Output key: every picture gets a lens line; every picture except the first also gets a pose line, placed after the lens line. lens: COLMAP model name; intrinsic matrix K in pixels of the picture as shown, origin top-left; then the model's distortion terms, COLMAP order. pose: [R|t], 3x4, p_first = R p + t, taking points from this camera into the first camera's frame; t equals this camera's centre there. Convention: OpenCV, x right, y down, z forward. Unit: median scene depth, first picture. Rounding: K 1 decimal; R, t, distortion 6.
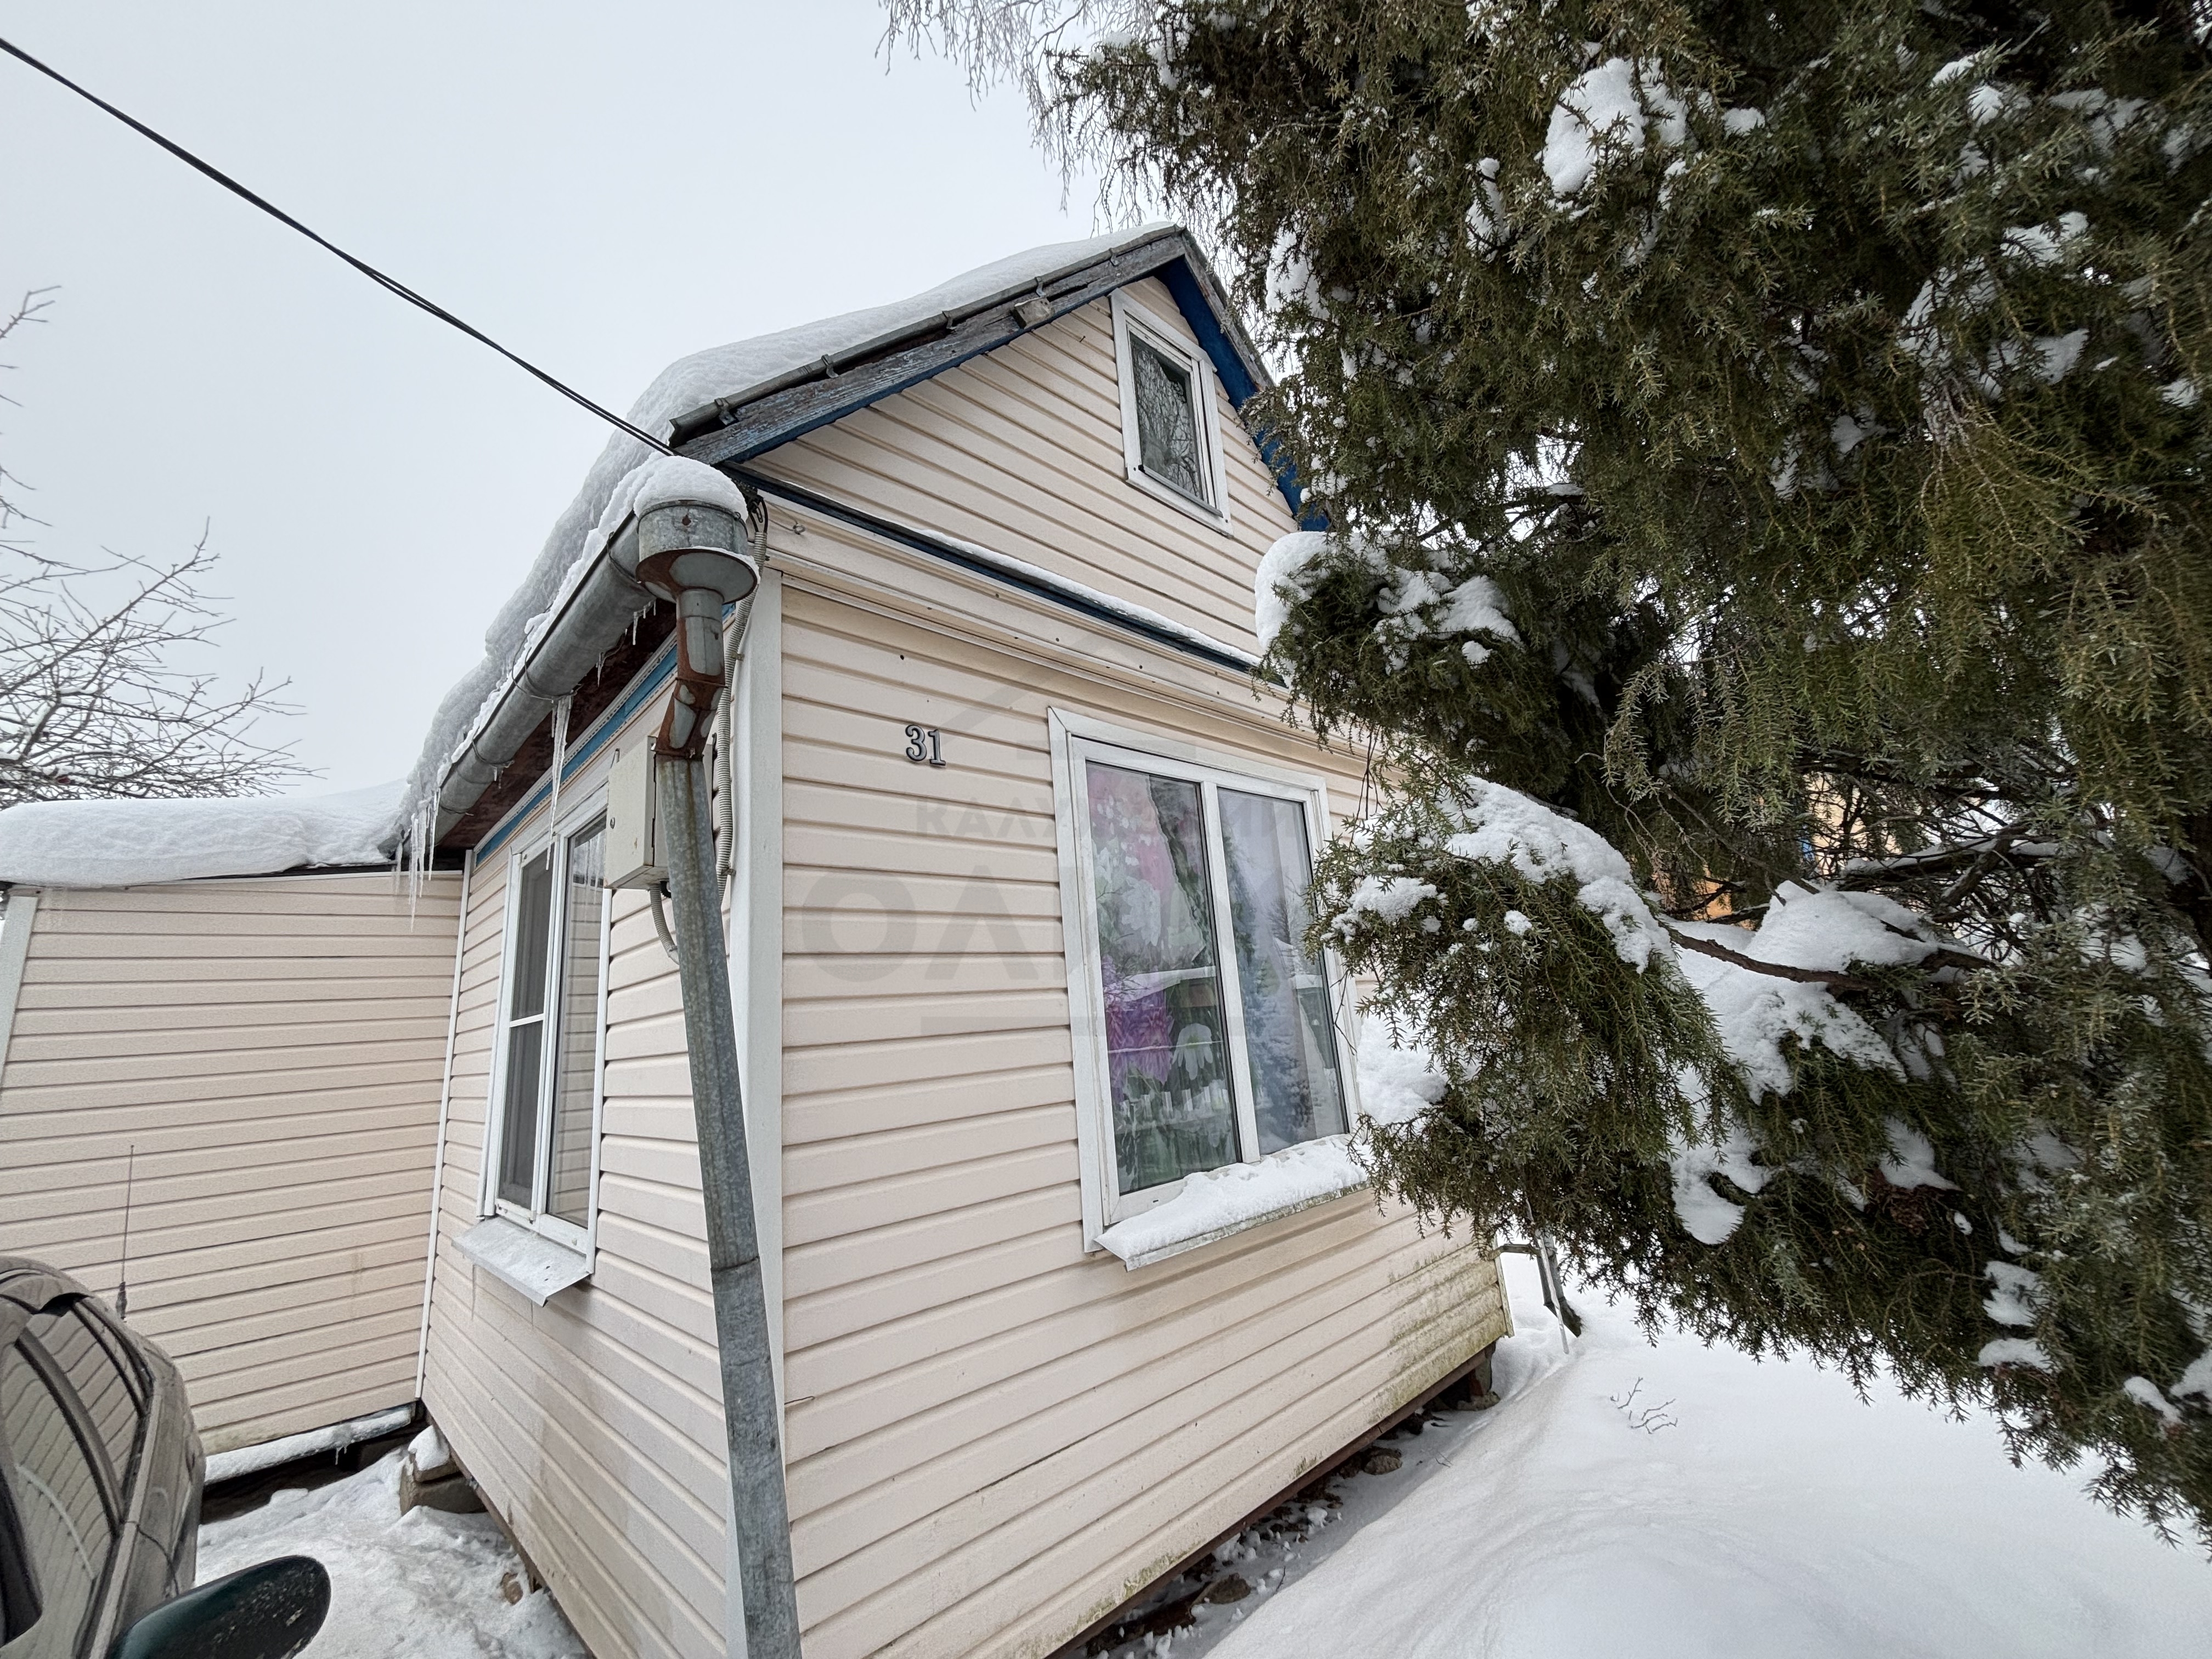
lens RADIAL K [[896.6, 0, 1100.9], [0, 896.6, 825.4], [0, 0, 1]] dist [0.001471, 0.000051]
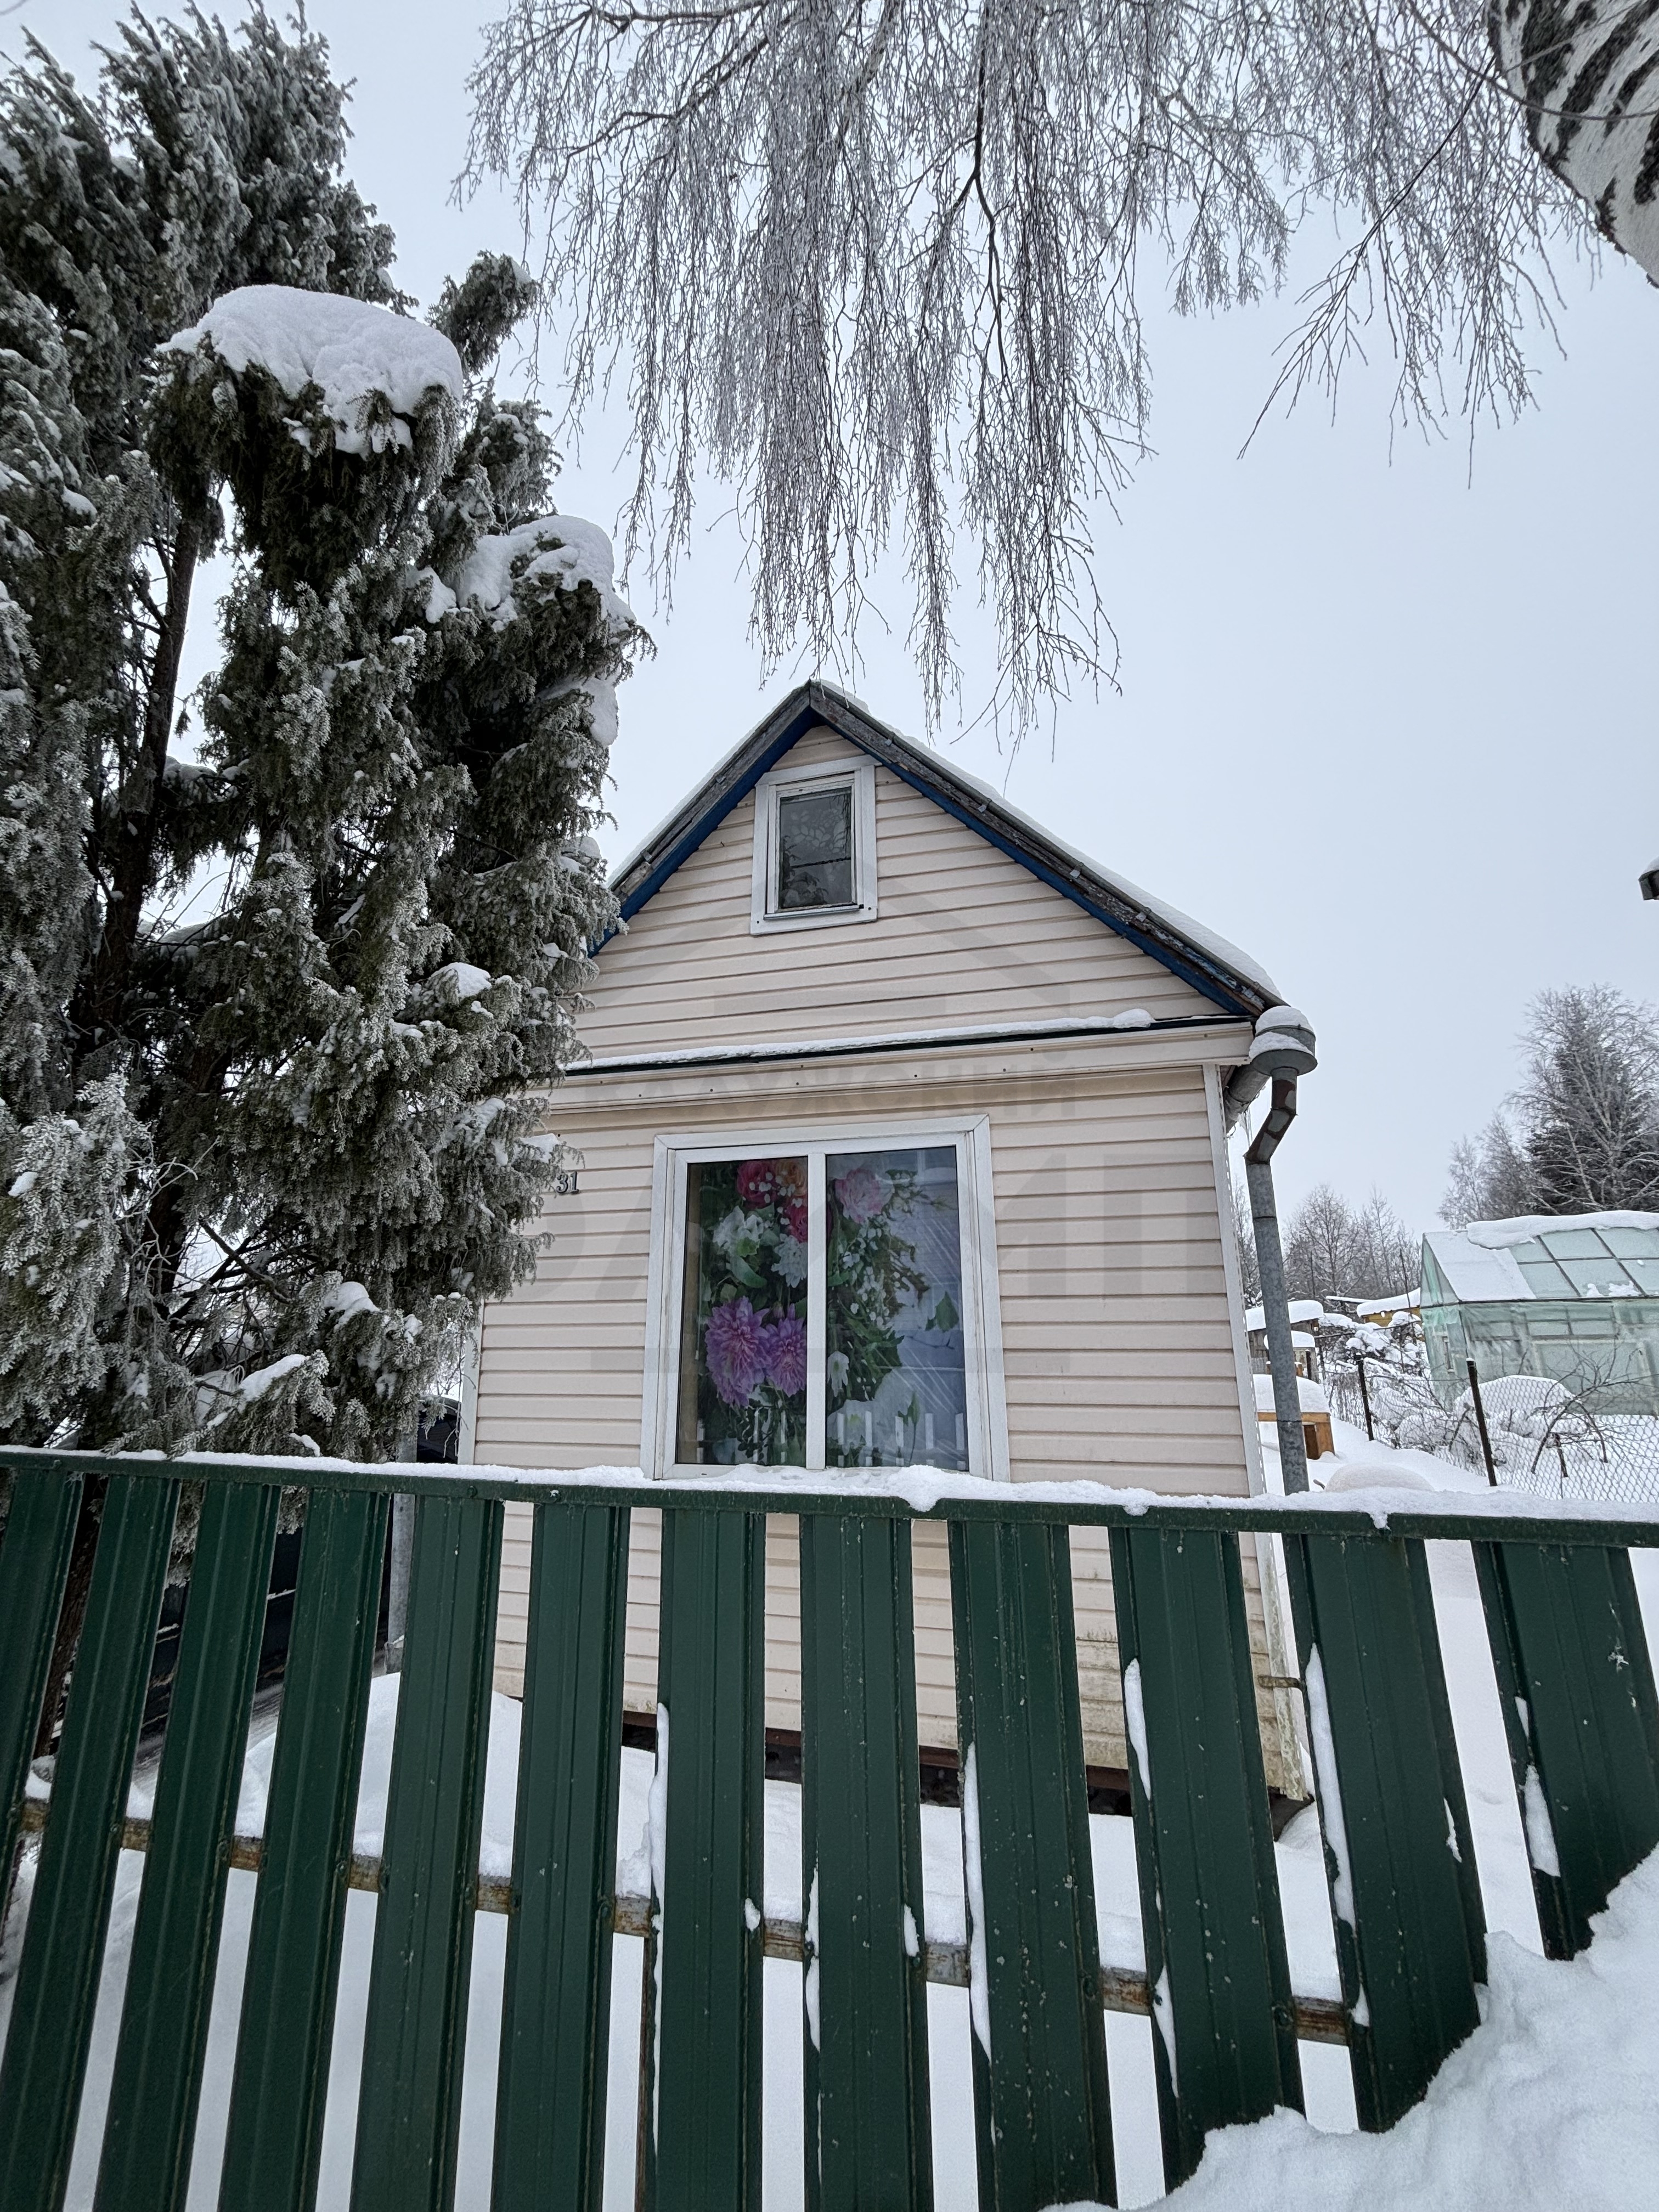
lens RADIAL K [[896.6, 0, 829.5], [0, 896.6, 1106.0], [0, 0, 1]] dist [0.001471, 0.000051]
pose [[0.534803, -0.129308, -0.835024, 1.450662], [0.162297, 0.985541, -0.048671, -0.061952], [0.829244, -0.109492, 0.548057, 0.413933]]
